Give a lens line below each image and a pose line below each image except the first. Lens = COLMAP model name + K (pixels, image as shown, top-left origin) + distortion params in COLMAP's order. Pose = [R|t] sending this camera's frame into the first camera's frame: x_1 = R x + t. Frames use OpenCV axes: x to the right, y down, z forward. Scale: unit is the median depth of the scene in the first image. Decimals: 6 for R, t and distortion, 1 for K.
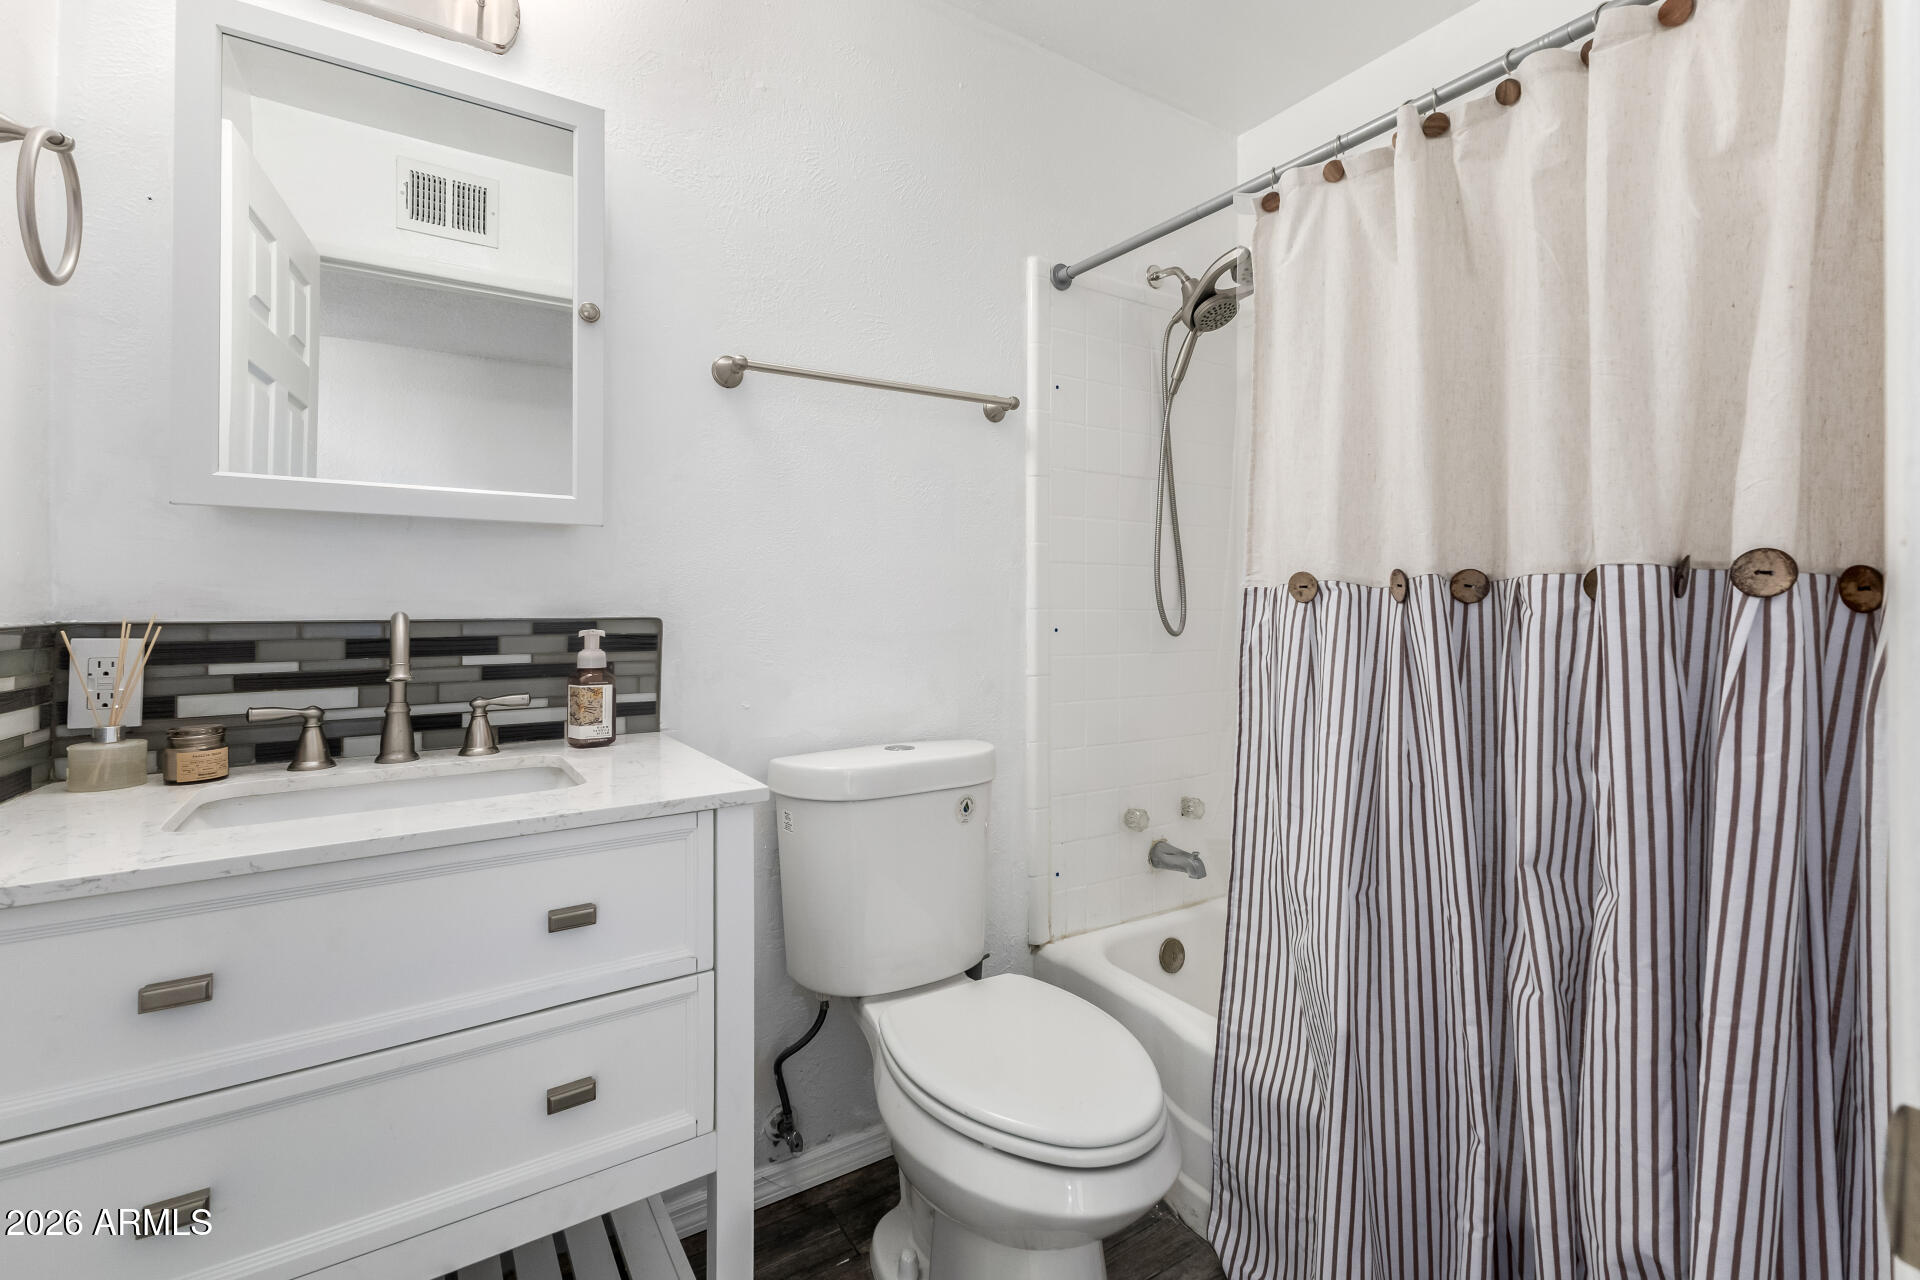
lens RADIAL K [[834.6, 0, 960.2], [0, 834.6, 624.2], [0, 0, 1]] dist [0.017942, -0.000488]
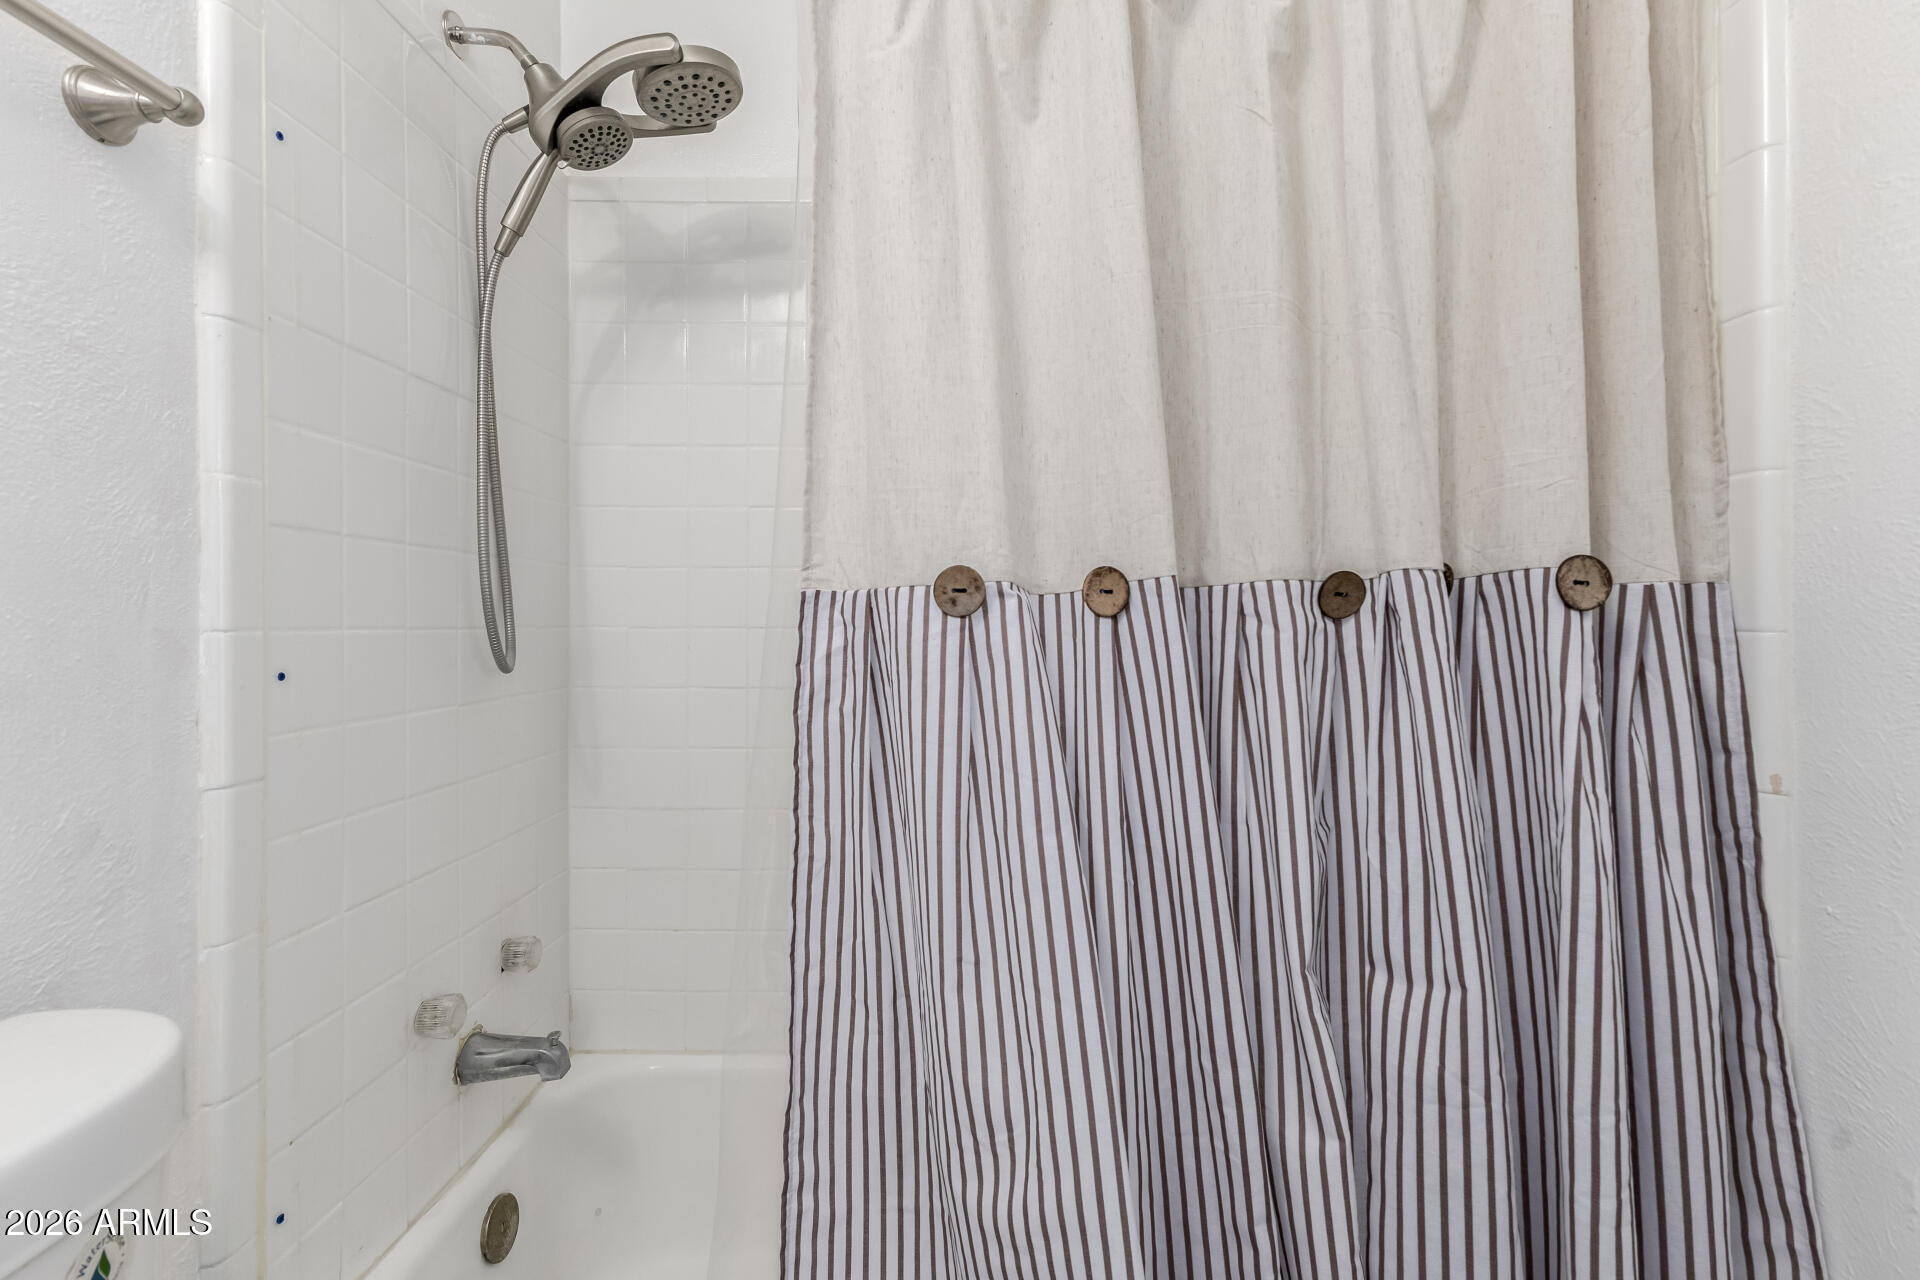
lens RADIAL K [[861.1, 0, 980.7], [0, 861.1, 622.5], [0, 0, 1]] dist [0.019522, -0.000468]
pose [[0.561751, -0.007510, 0.827272, -0.083334], [0.021356, 0.999757, -0.005425, -0.015696], [-0.827031, 0.020715, 0.561775, 0.563266]]
